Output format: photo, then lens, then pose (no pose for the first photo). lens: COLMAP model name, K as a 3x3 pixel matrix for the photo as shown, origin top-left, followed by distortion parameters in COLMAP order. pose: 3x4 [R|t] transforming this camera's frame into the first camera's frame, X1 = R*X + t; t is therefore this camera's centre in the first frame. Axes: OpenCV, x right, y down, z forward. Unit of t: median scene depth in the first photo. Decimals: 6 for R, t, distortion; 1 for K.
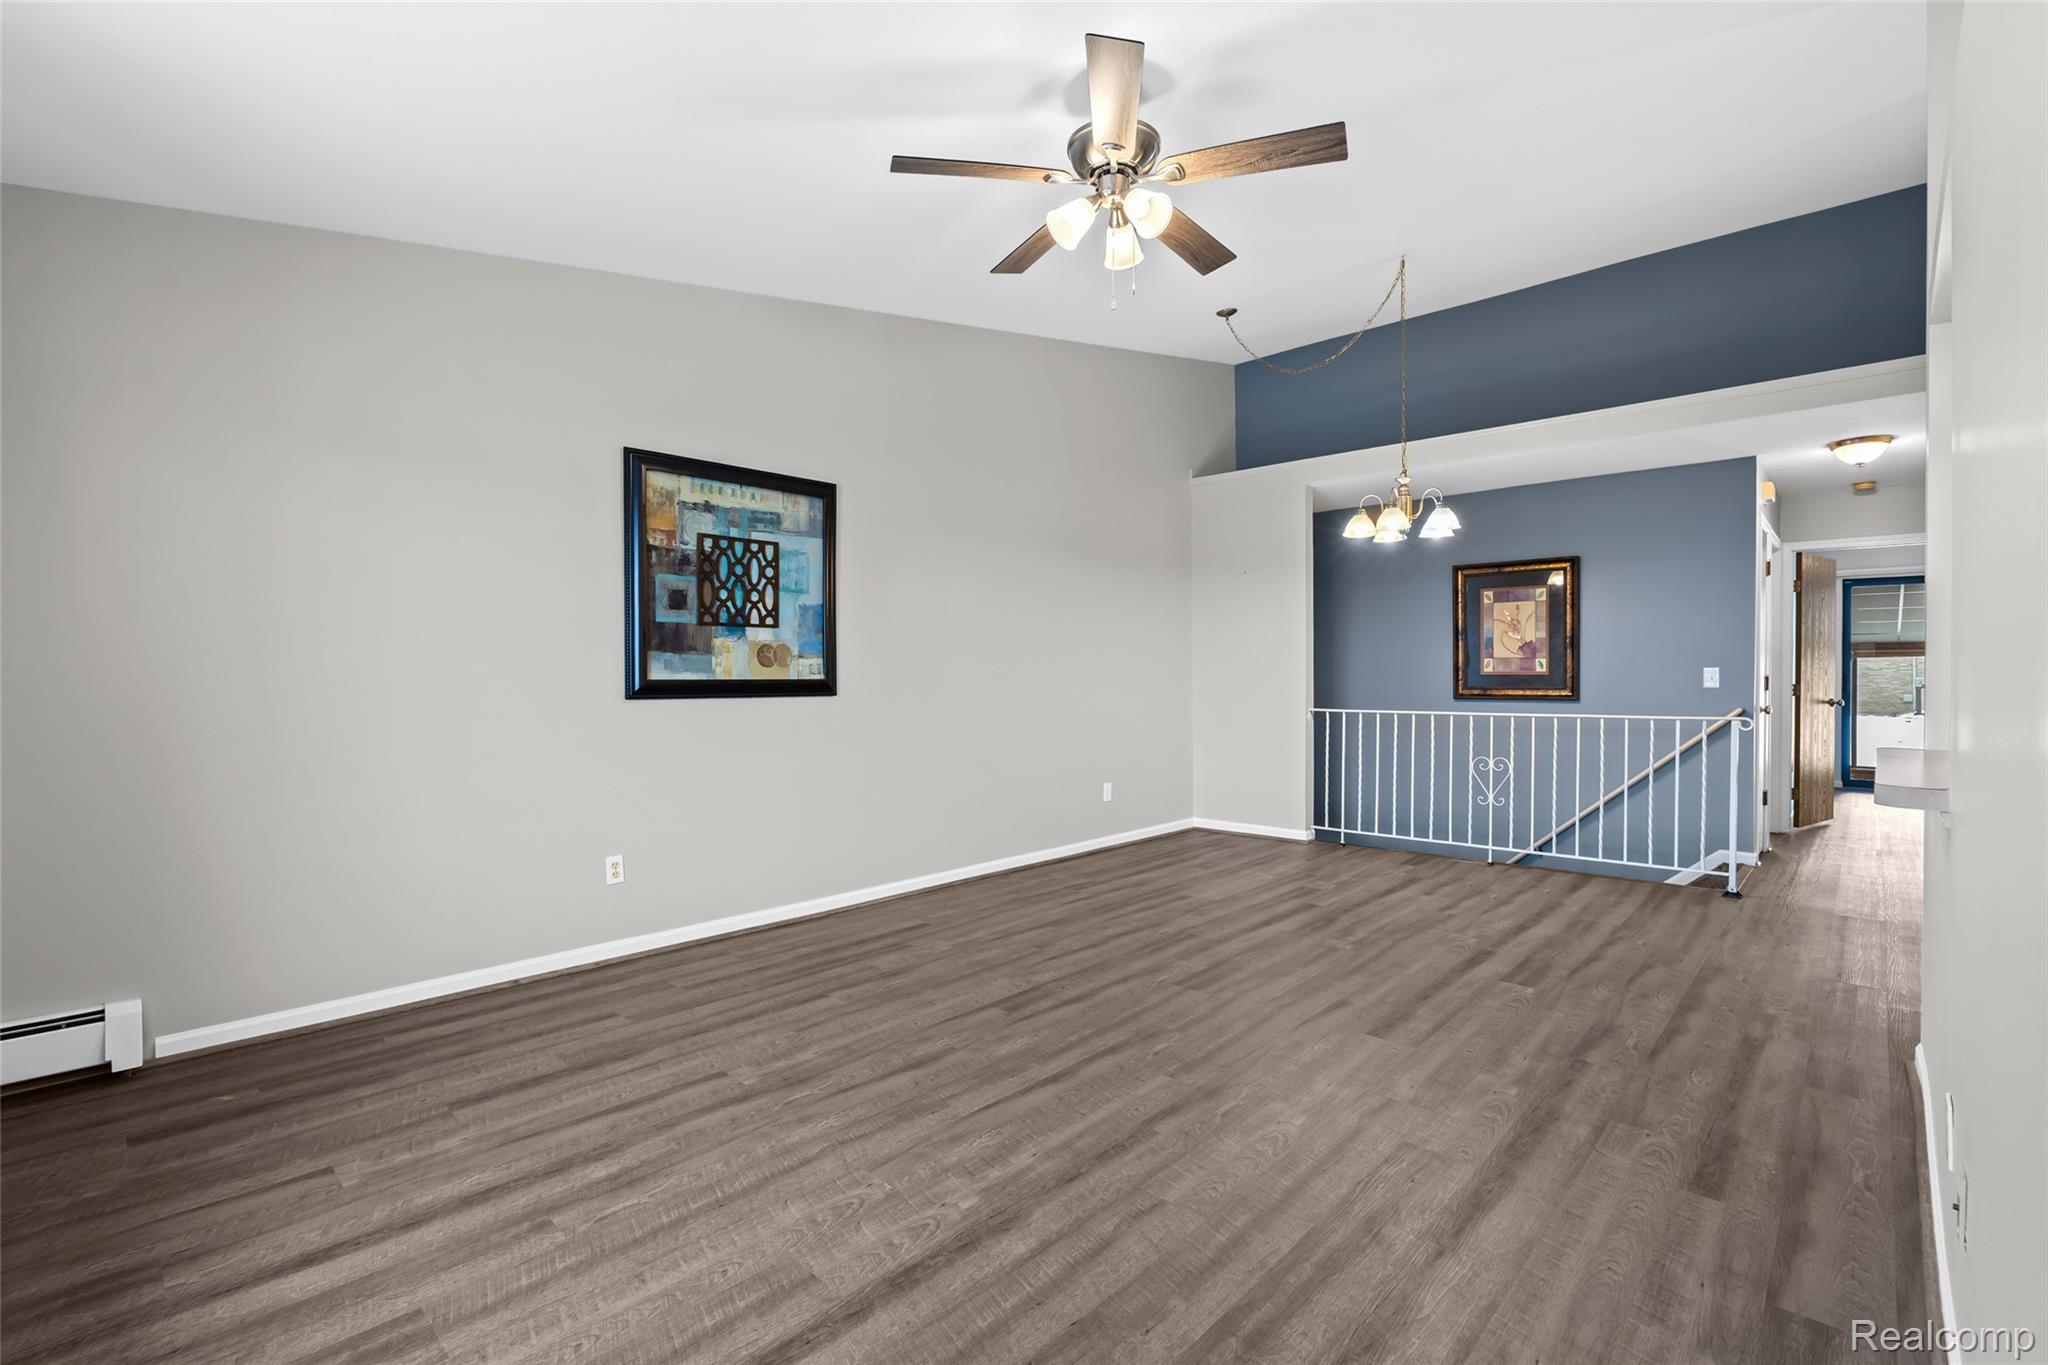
lens RADIAL K [[904.0, 0, 1016.9], [0, 904.0, 703.4], [0, 0, 1]] dist [-0.009286, 0.002596]
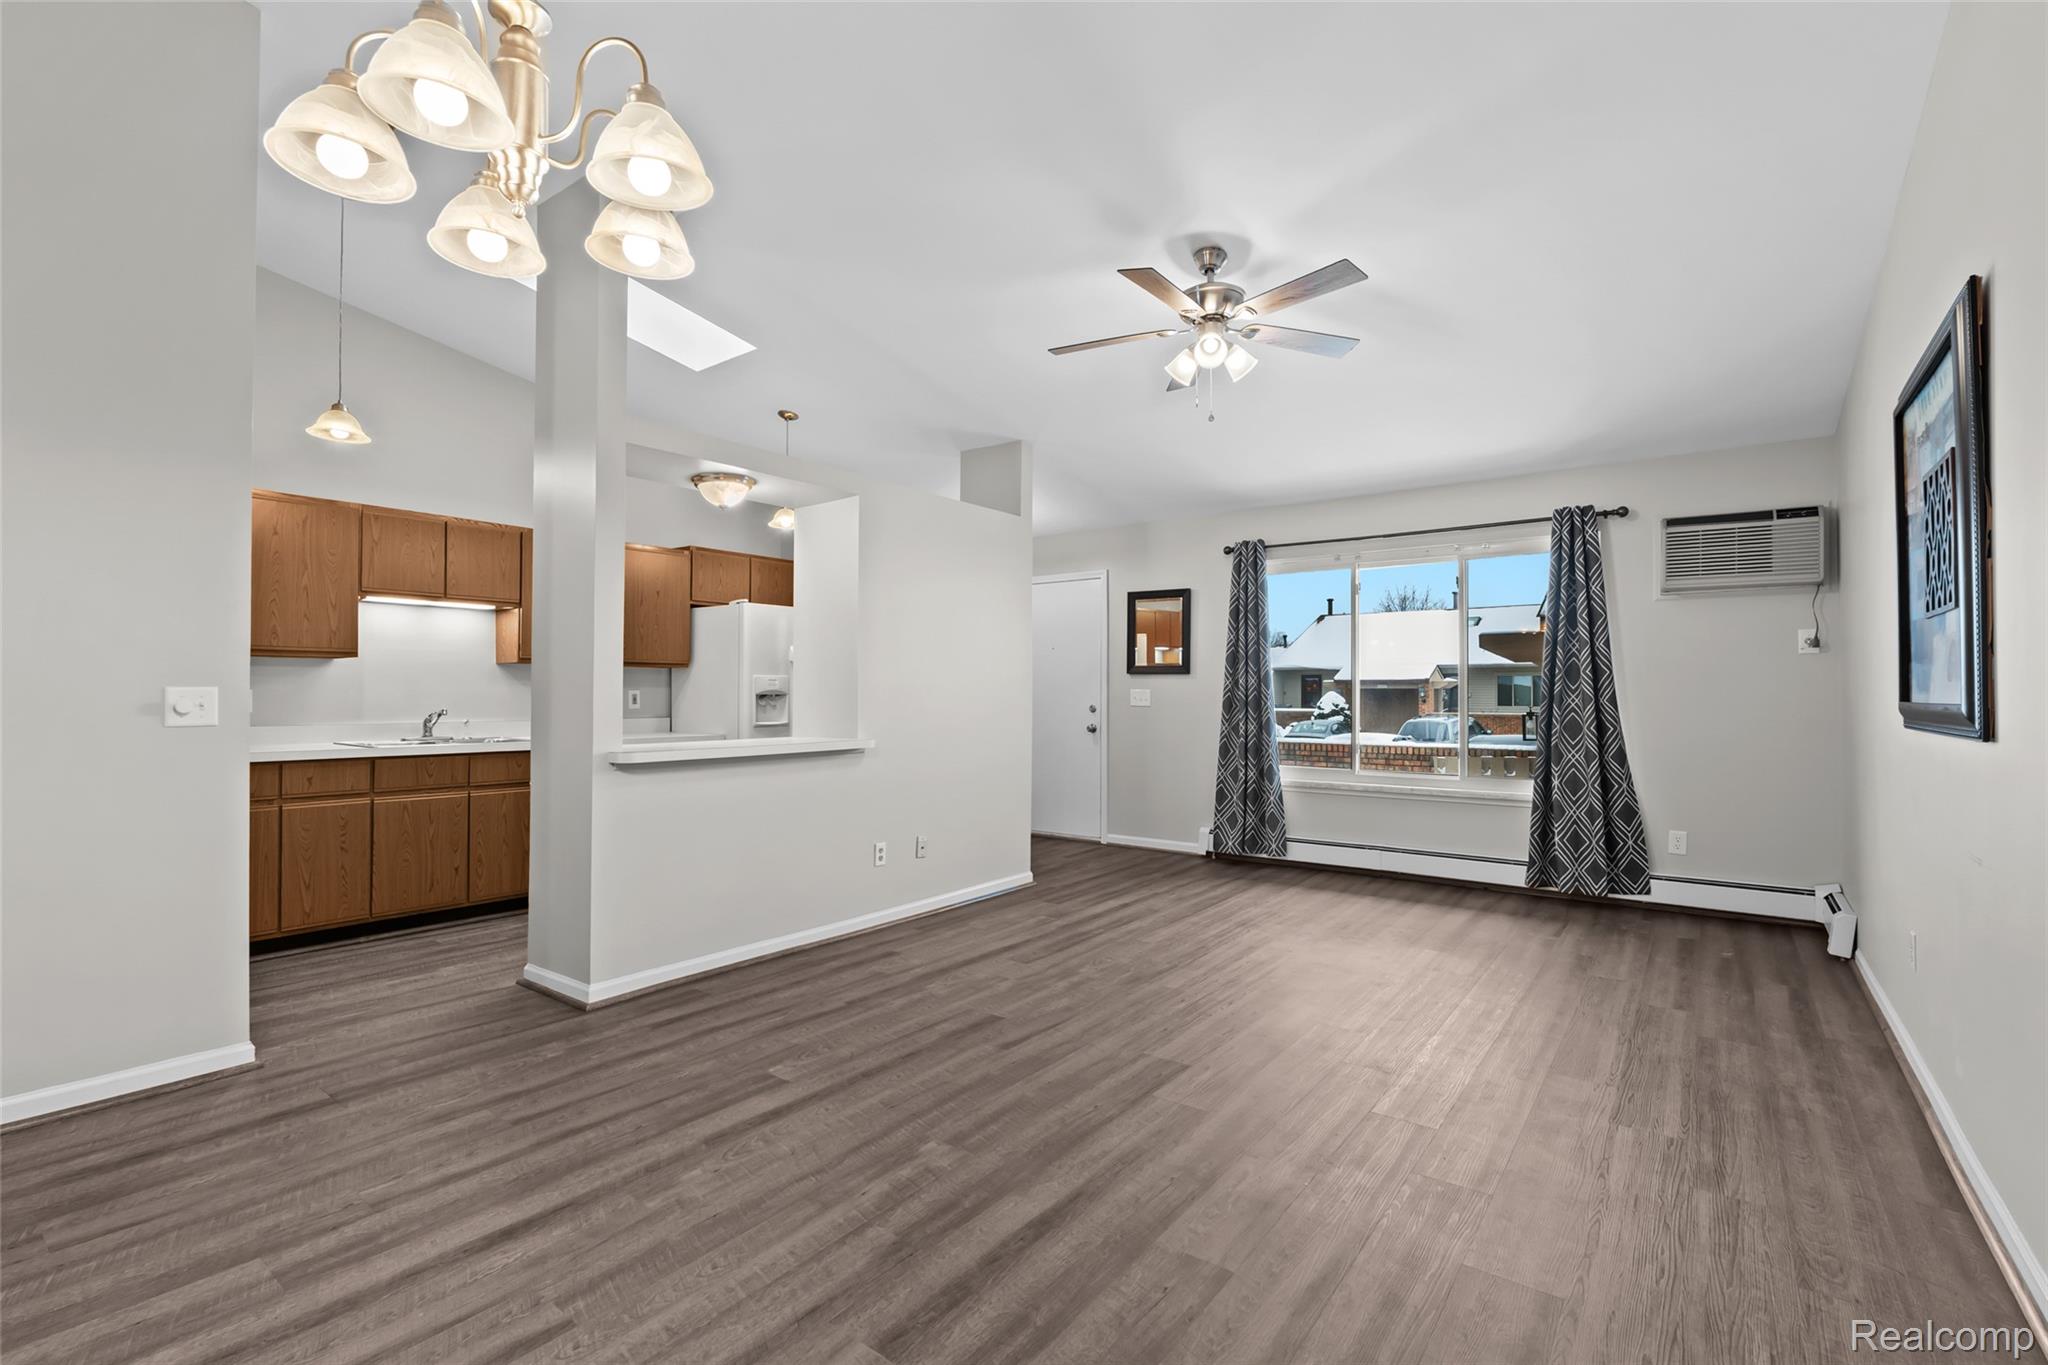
lens RADIAL K [[904.0, 0, 1018.6], [0, 904.0, 678.1], [0, 0, 1]] dist [-0.009286, 0.002596]
pose [[-0.994239, -0.002592, -0.107151, 0.361083], [-0.003829, 0.999928, 0.011344, -0.048629], [0.107114, 0.011689, -0.994178, 1.549570]]
